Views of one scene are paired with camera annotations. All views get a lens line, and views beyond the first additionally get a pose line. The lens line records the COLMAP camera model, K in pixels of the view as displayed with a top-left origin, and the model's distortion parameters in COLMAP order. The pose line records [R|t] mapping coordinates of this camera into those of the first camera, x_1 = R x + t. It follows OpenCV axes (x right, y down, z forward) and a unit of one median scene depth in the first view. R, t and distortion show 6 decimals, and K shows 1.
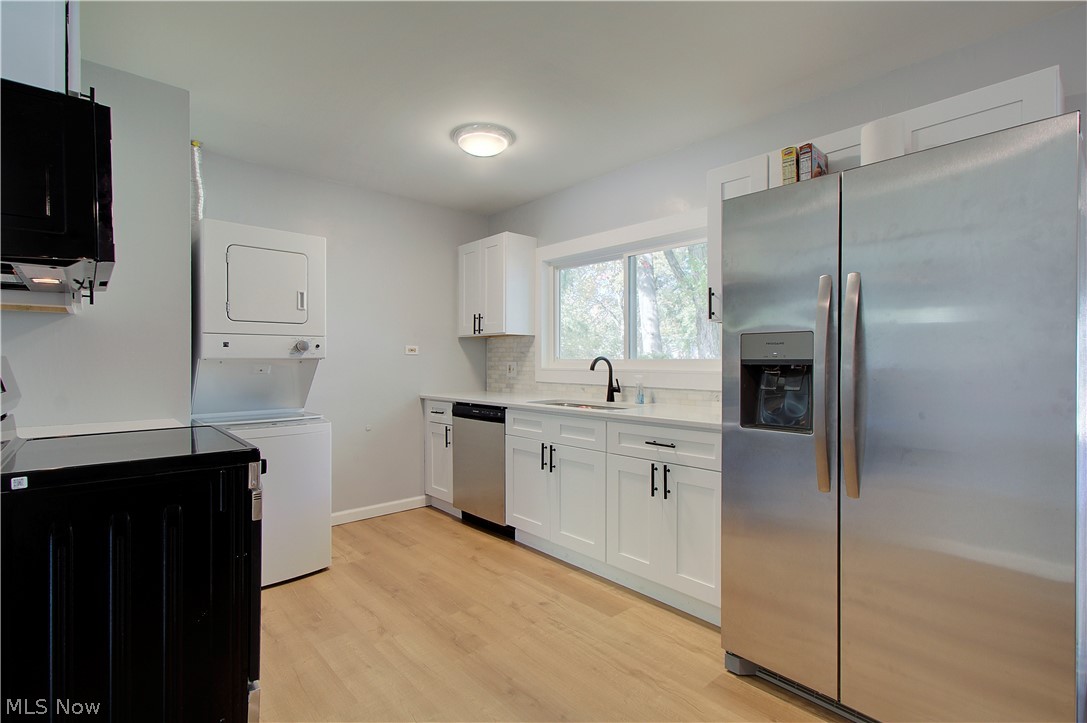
lens RADIAL K [[493.8, 0, 543.5], [0, 493.8, 361.5], [0, 0, 1]] dist [-0.010484, -0.000029]
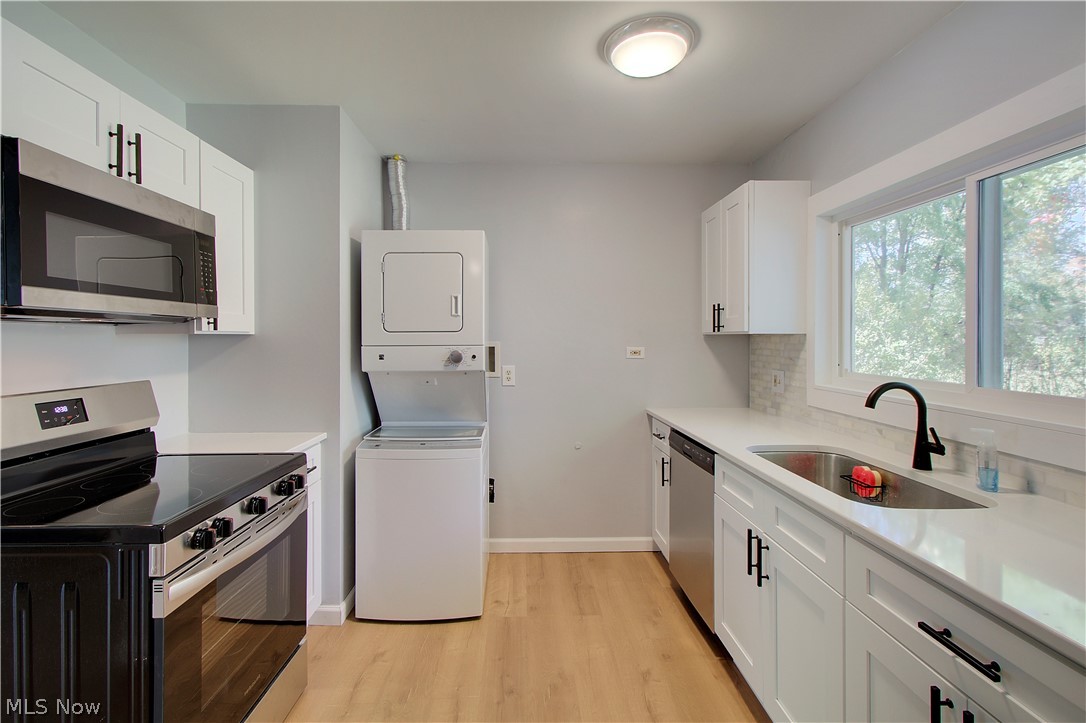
lens RADIAL K [[496.9, 0, 540.9], [0, 496.9, 336.2], [0, 0, 1]] dist [0.004413, 0.000765]
pose [[0.759590, -0.001235, -0.650401, 0.164683], [-0.004673, 0.999962, -0.007356, -0.049730], [0.650386, 0.008626, 0.759555, 0.327416]]
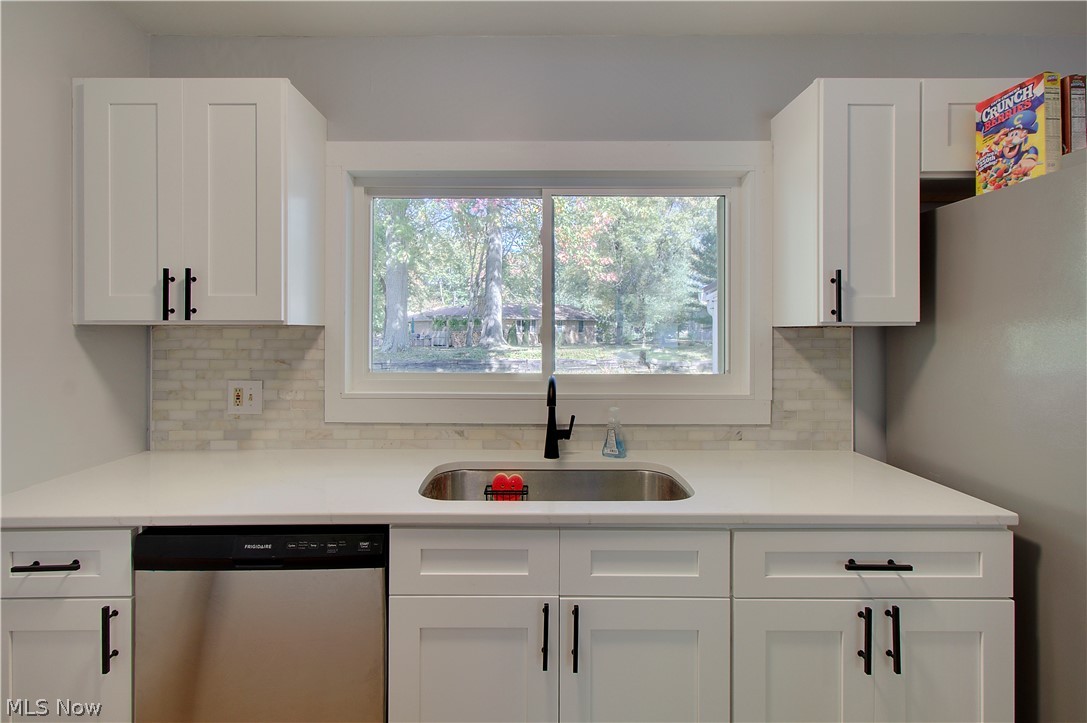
lens RADIAL K [[497.3, 0, 541.4], [0, 497.3, 336.1], [0, 0, 1]] dist [0.004413, 0.000765]
pose [[0.679776, -0.003410, 0.733412, -0.262398], [0.000083, 0.999990, 0.004573, -0.052013], [-0.733420, -0.003048, 0.679769, 0.609121]]
